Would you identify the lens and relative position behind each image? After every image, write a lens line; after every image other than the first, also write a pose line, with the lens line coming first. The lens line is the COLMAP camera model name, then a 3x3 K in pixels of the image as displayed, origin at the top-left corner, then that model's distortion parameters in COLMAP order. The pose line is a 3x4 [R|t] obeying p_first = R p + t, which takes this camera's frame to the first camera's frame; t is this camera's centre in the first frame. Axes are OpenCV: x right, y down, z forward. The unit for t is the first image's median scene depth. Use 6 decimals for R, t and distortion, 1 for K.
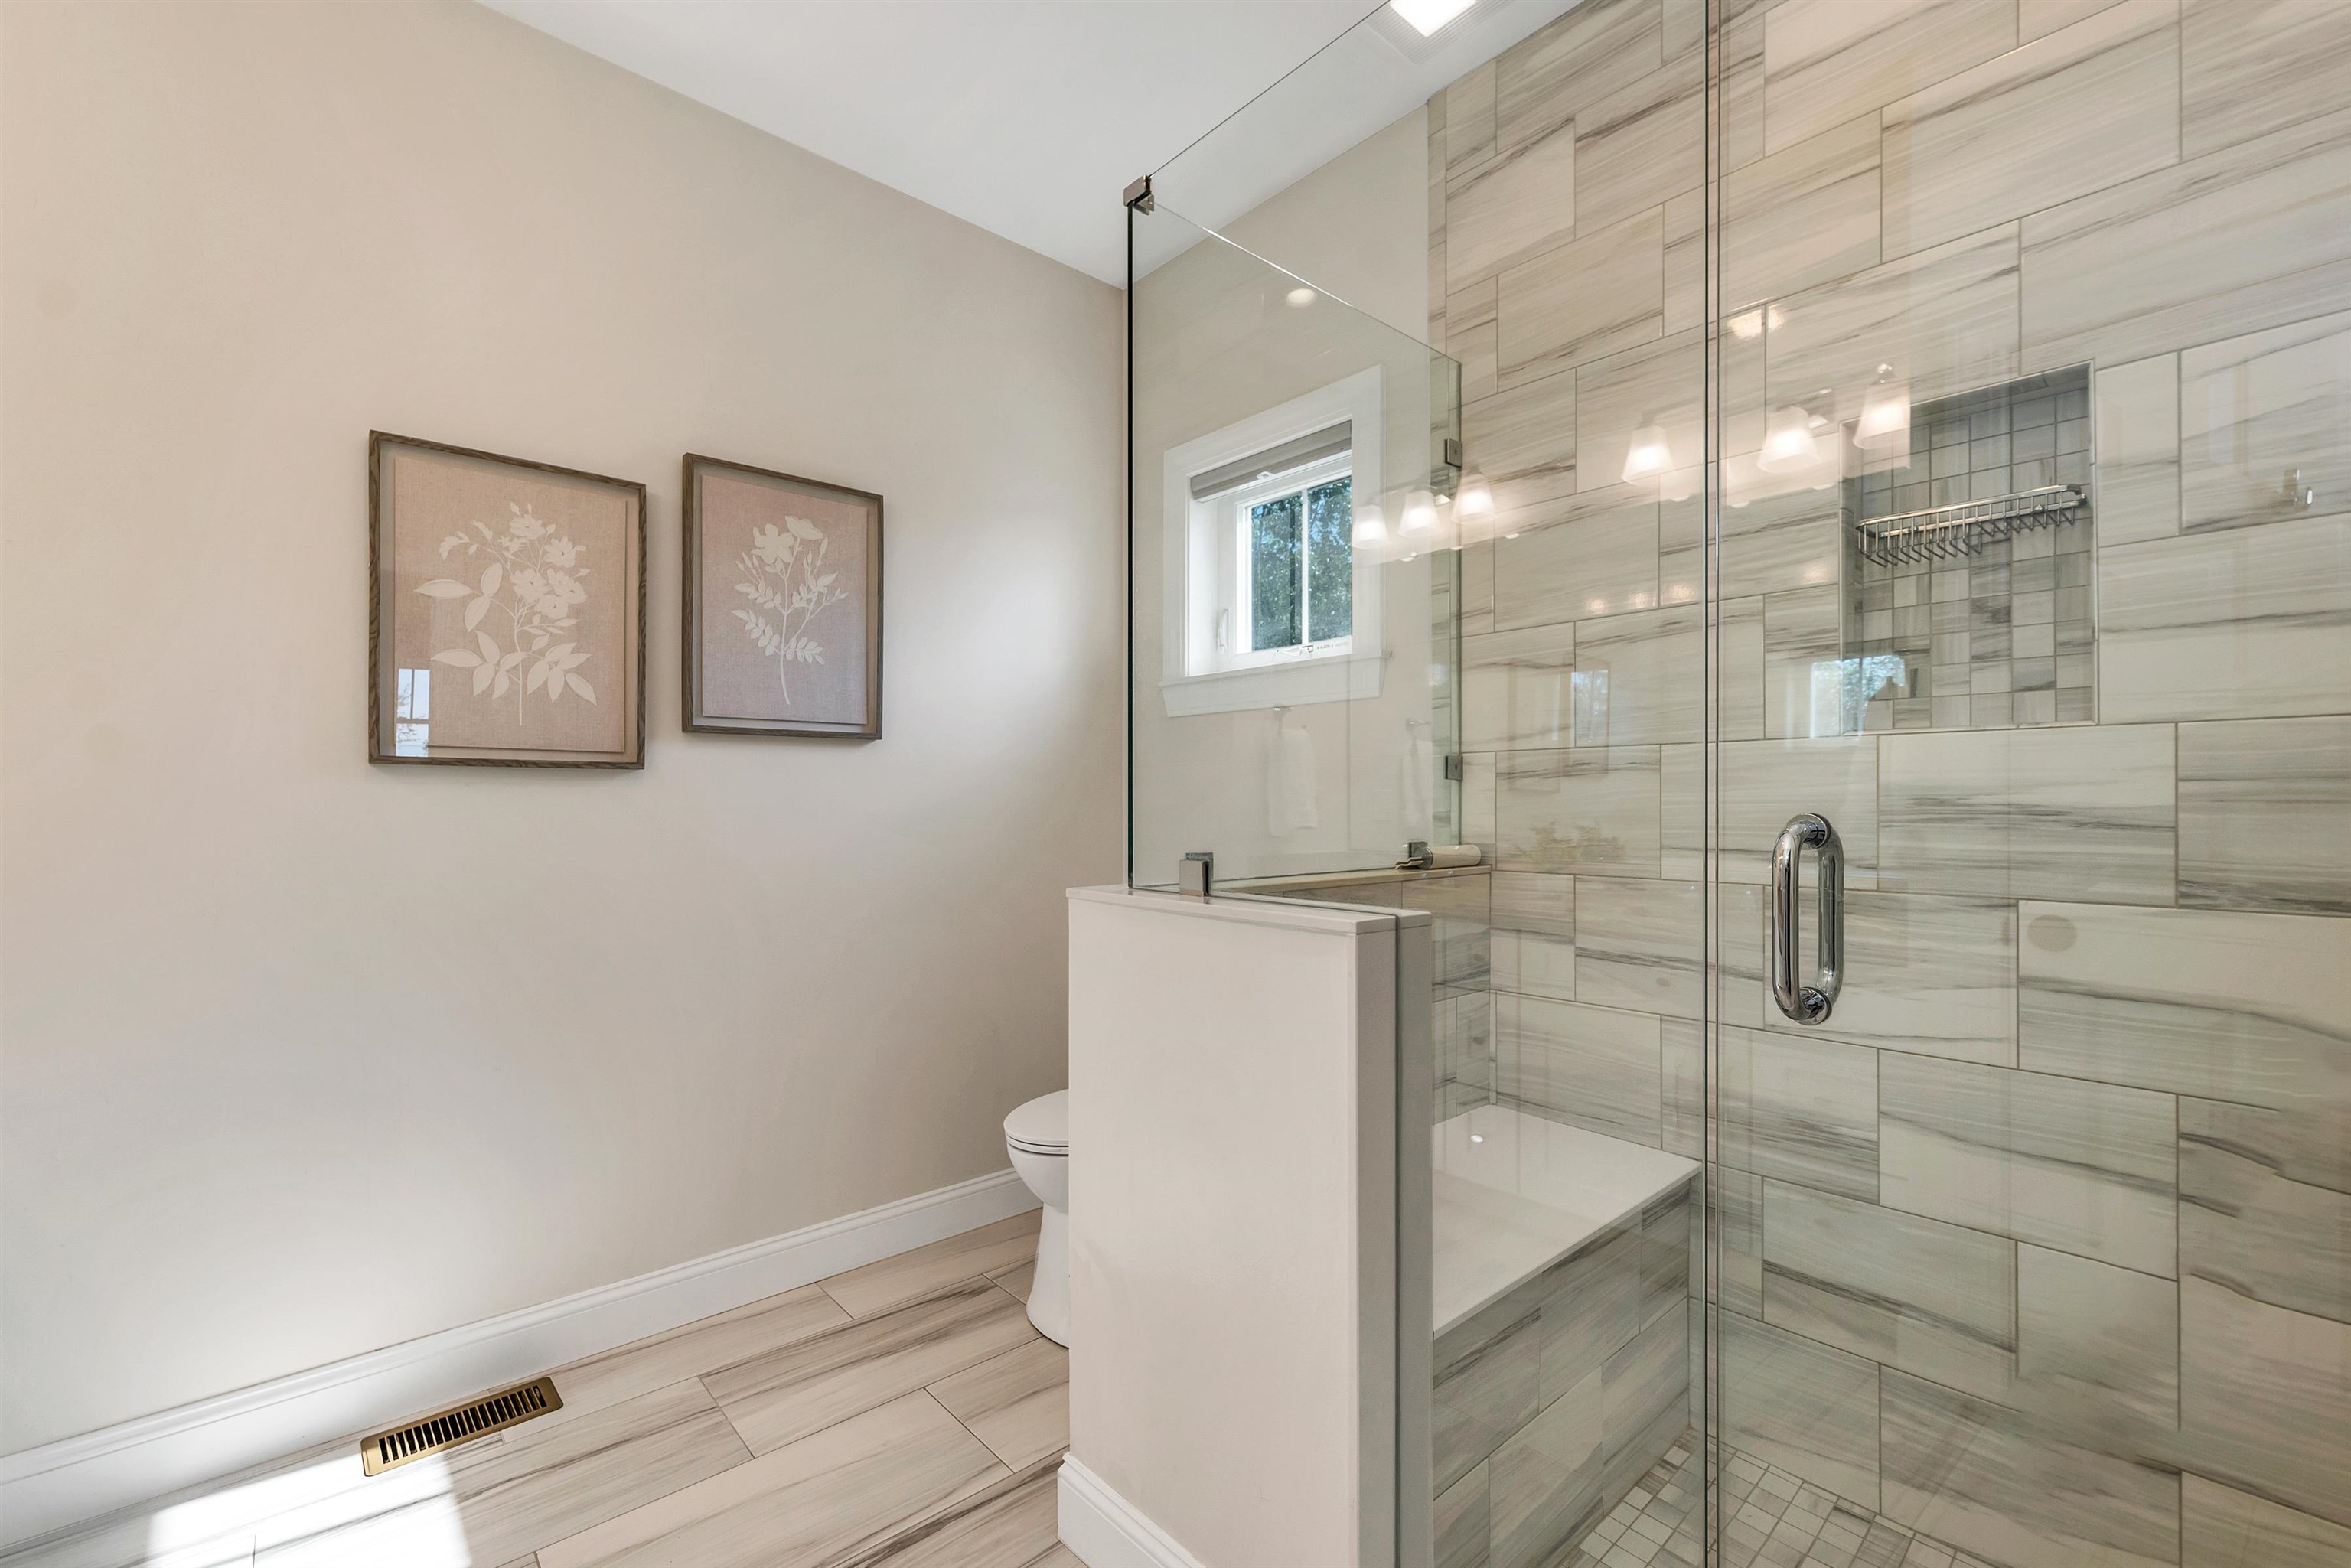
lens RADIAL K [[984.2, 0, 1167.6], [0, 984.2, 800.5], [0, 0, 1]] dist [-0.000139, 0.000043]
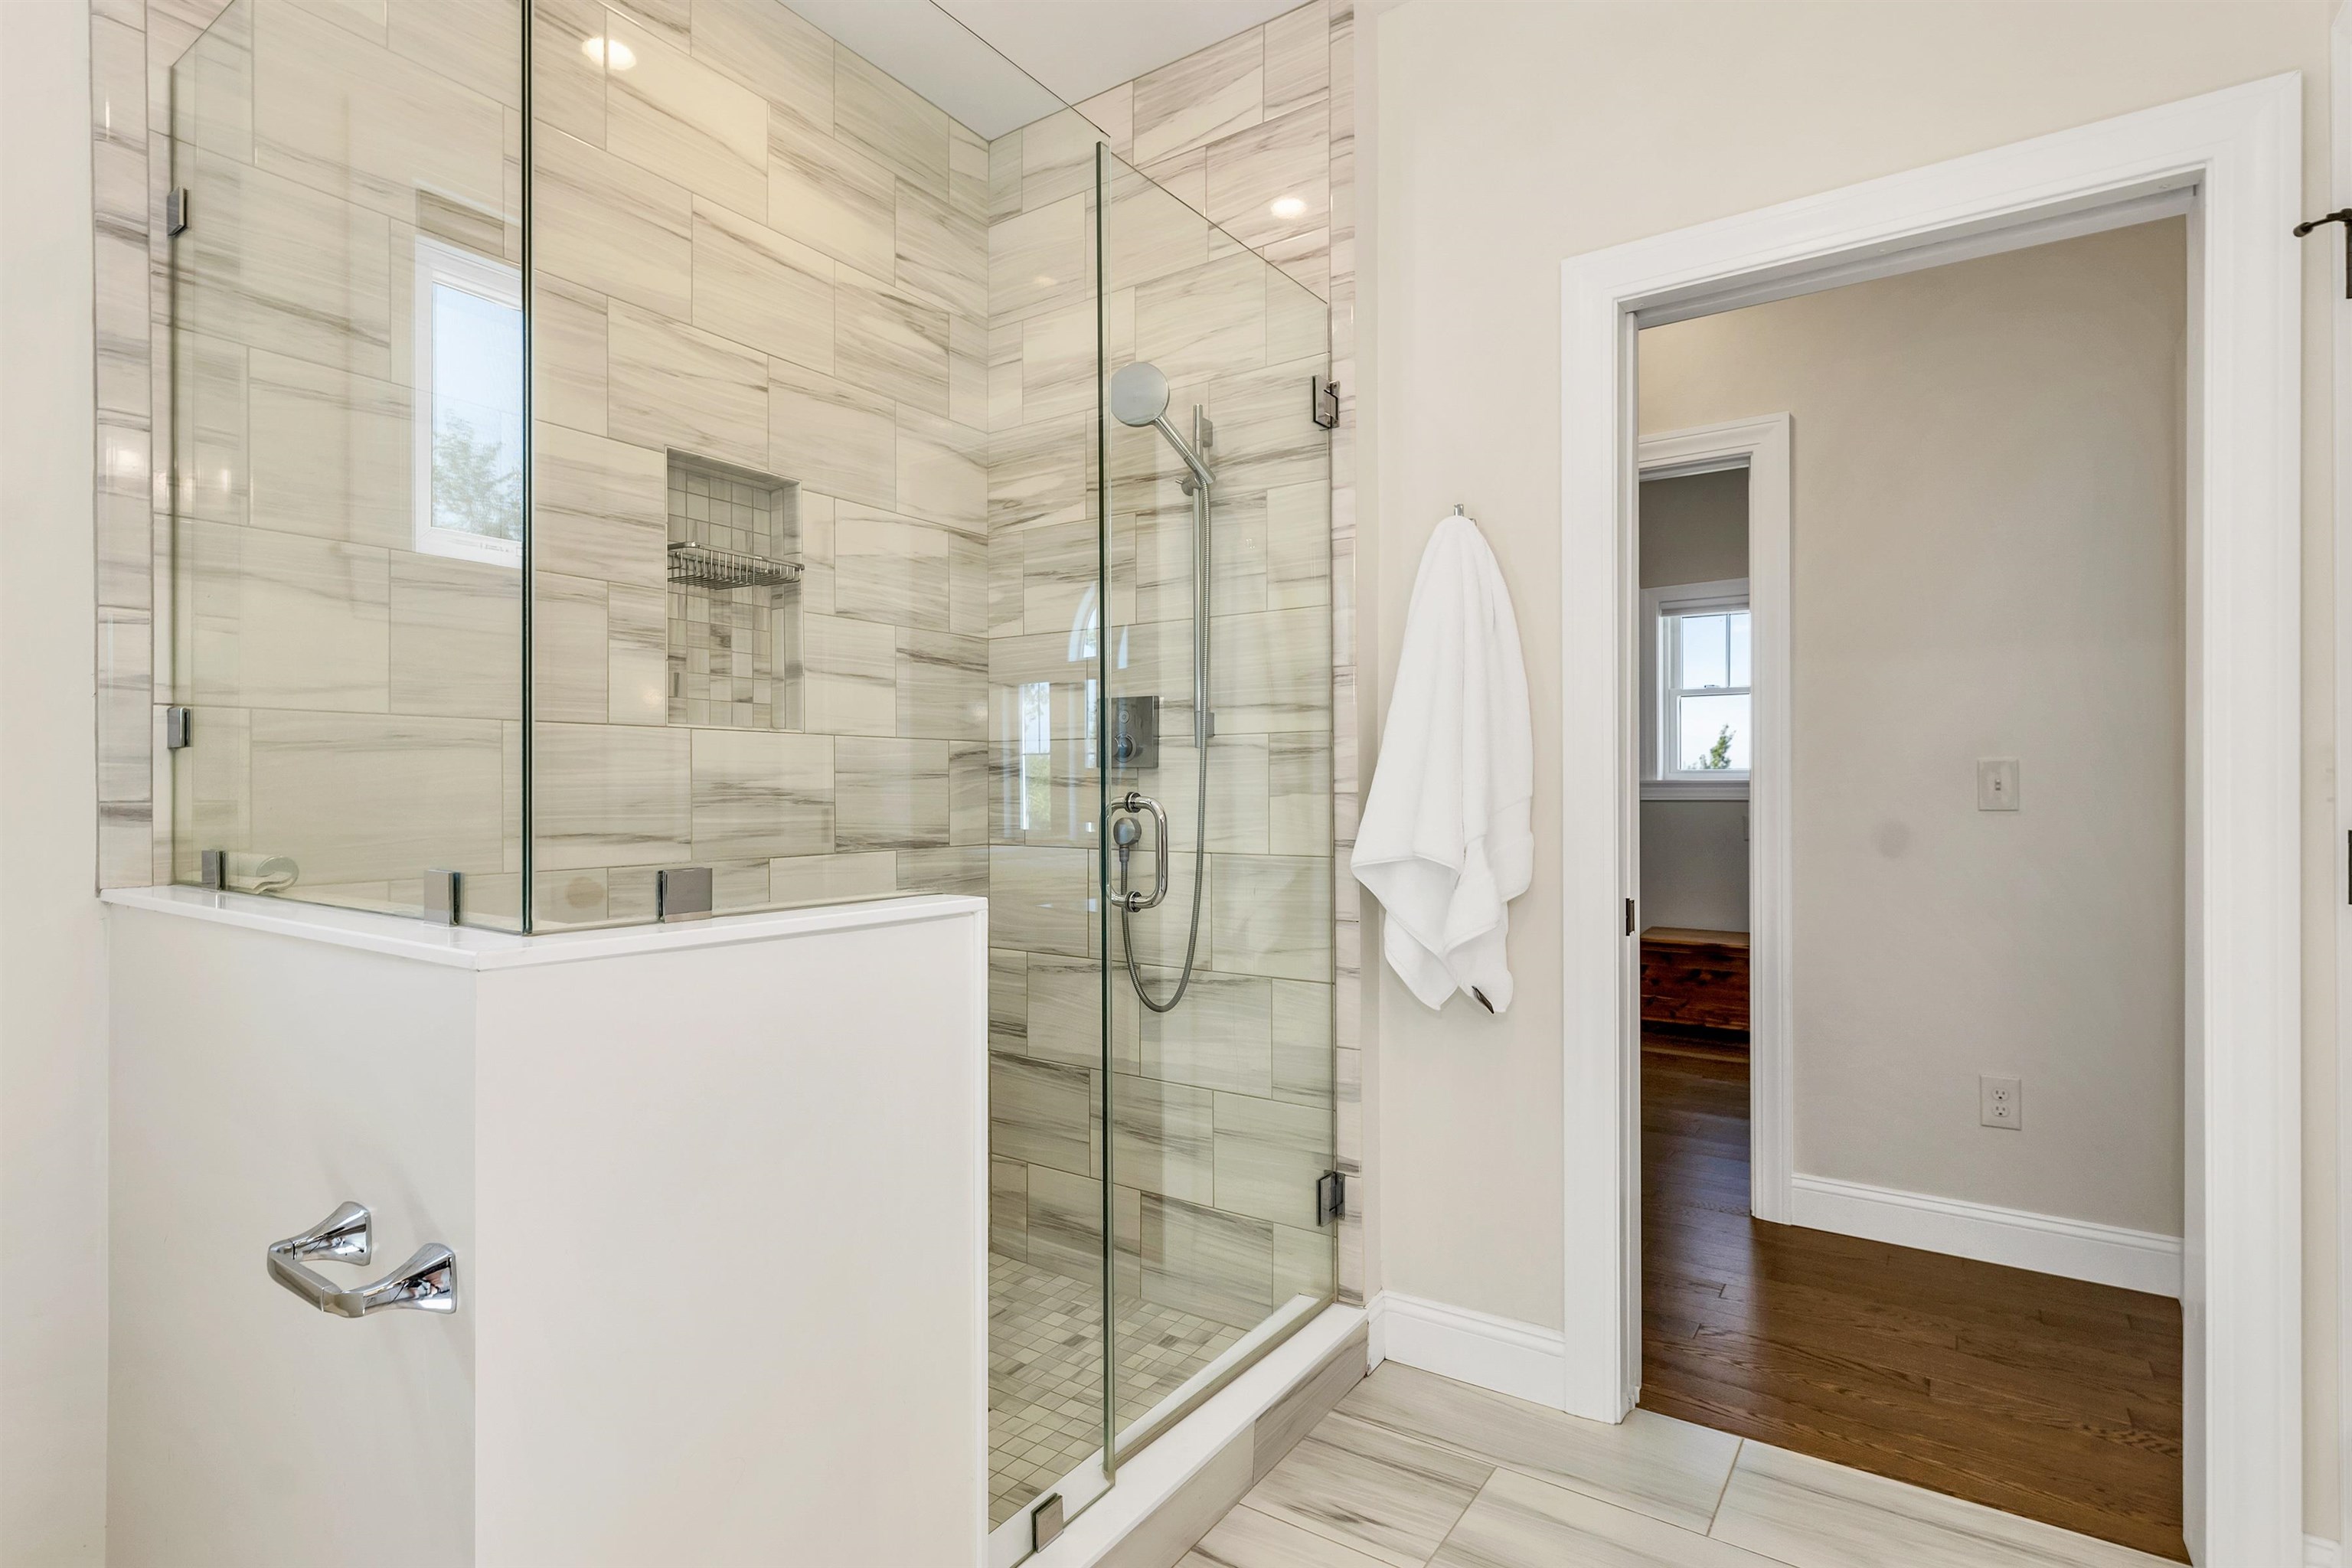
lens RADIAL K [[1146.5, 0, 1172.1], [0, 1146.5, 783.0], [0, 0, 1]] dist [0.000310, 0.000196]
pose [[-0.245897, 0.006345, 0.969275, -0.478655], [0.002494, 0.999979, -0.005913, 0.004904], [-0.969293, 0.000963, -0.245908, 0.511550]]
